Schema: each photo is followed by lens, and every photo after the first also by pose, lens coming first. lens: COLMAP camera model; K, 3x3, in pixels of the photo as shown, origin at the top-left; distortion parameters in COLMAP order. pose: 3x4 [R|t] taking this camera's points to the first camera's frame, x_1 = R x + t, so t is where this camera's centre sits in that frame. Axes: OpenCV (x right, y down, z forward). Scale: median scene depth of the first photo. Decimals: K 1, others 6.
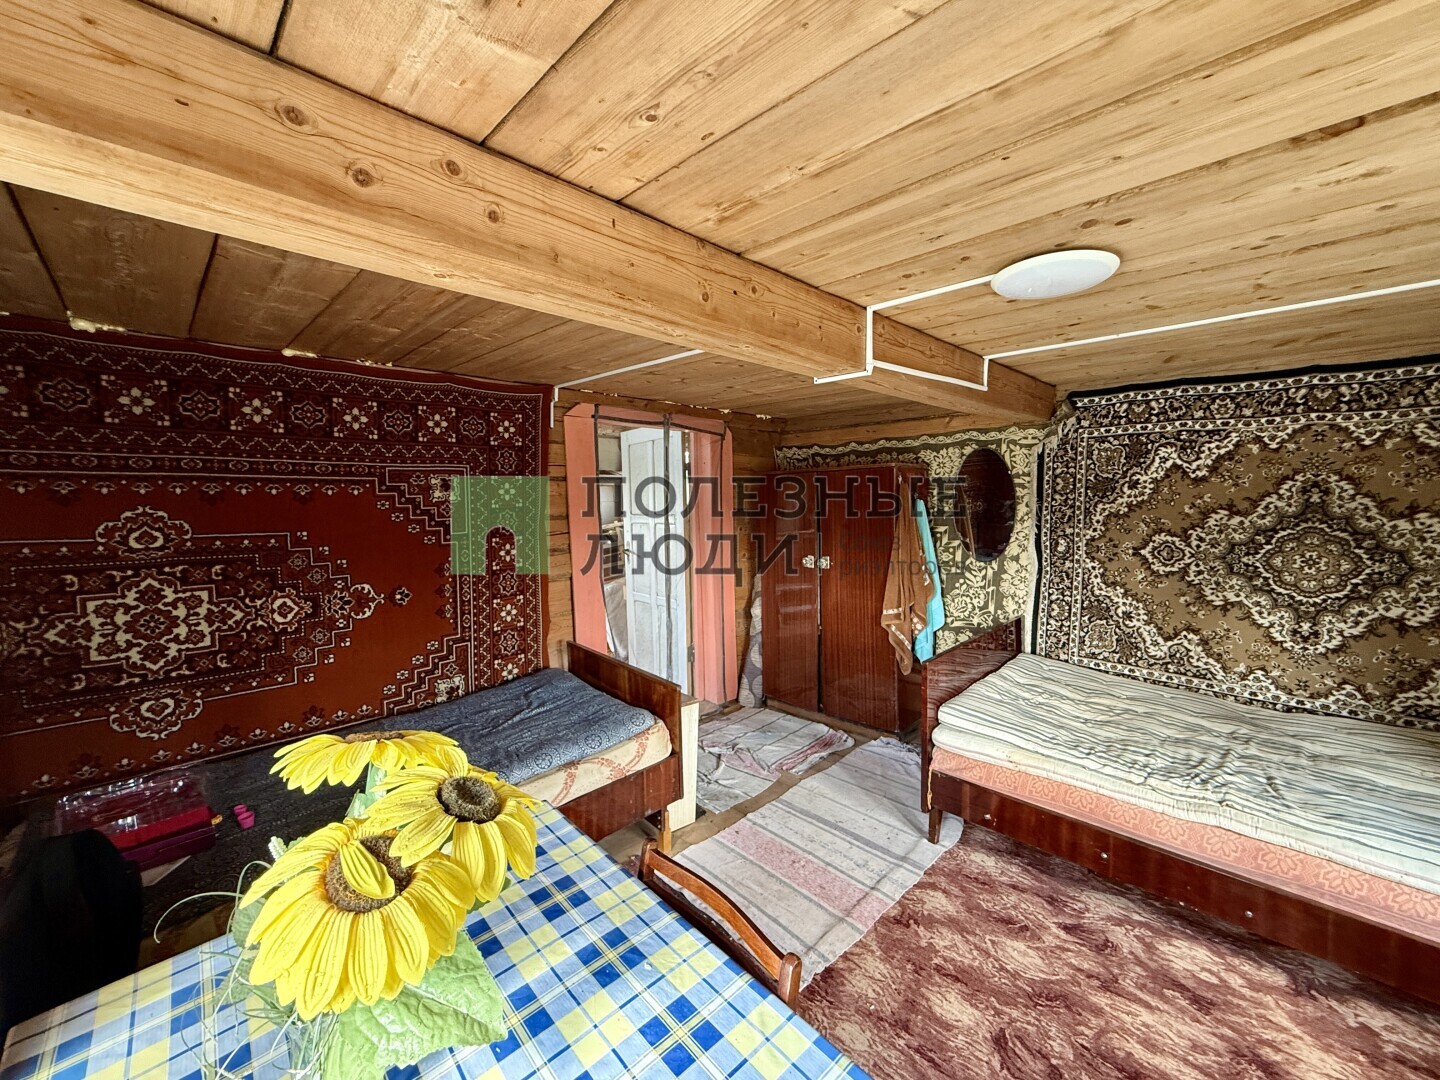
lens RADIAL K [[575.5, 0, 718.4], [0, 575.5, 538.6], [0, 0, 1]] dist [0.000578, -0.000125]
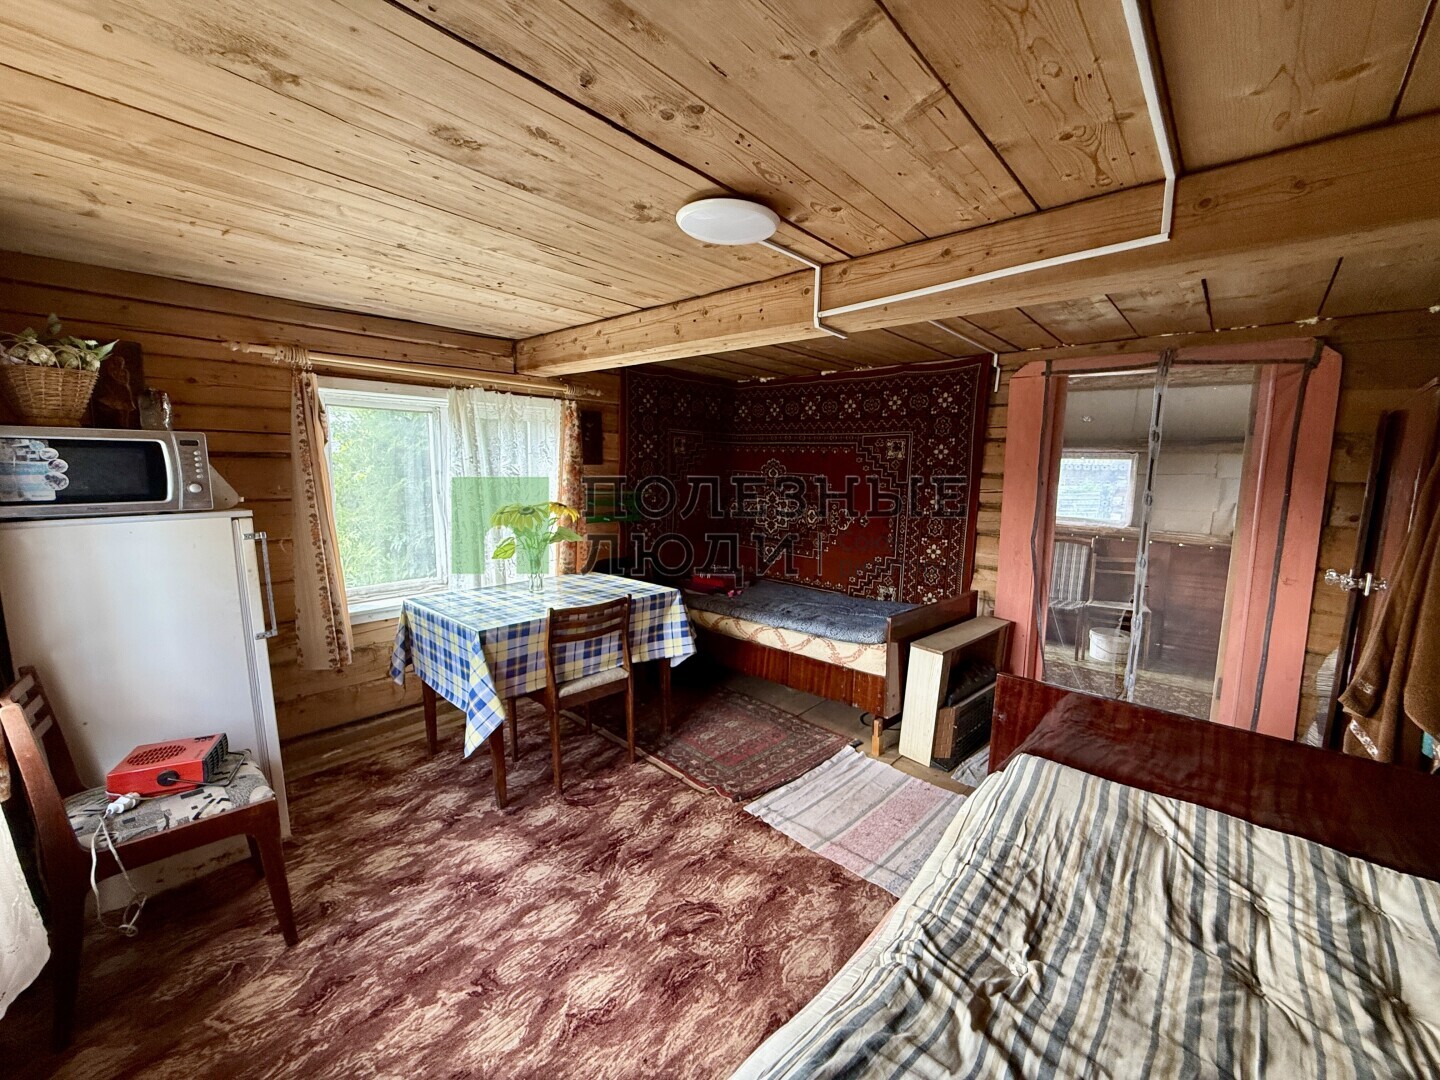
lens RADIAL K [[575.5, 0, 717.3], [0, 575.5, 539.3], [0, 0, 1]] dist [0.000578, -0.000125]
pose [[0.043811, 0.132615, -0.990199, 0.927585], [-0.103774, 0.986393, 0.127514, -0.005905], [0.993636, 0.097170, 0.056977, 0.528424]]
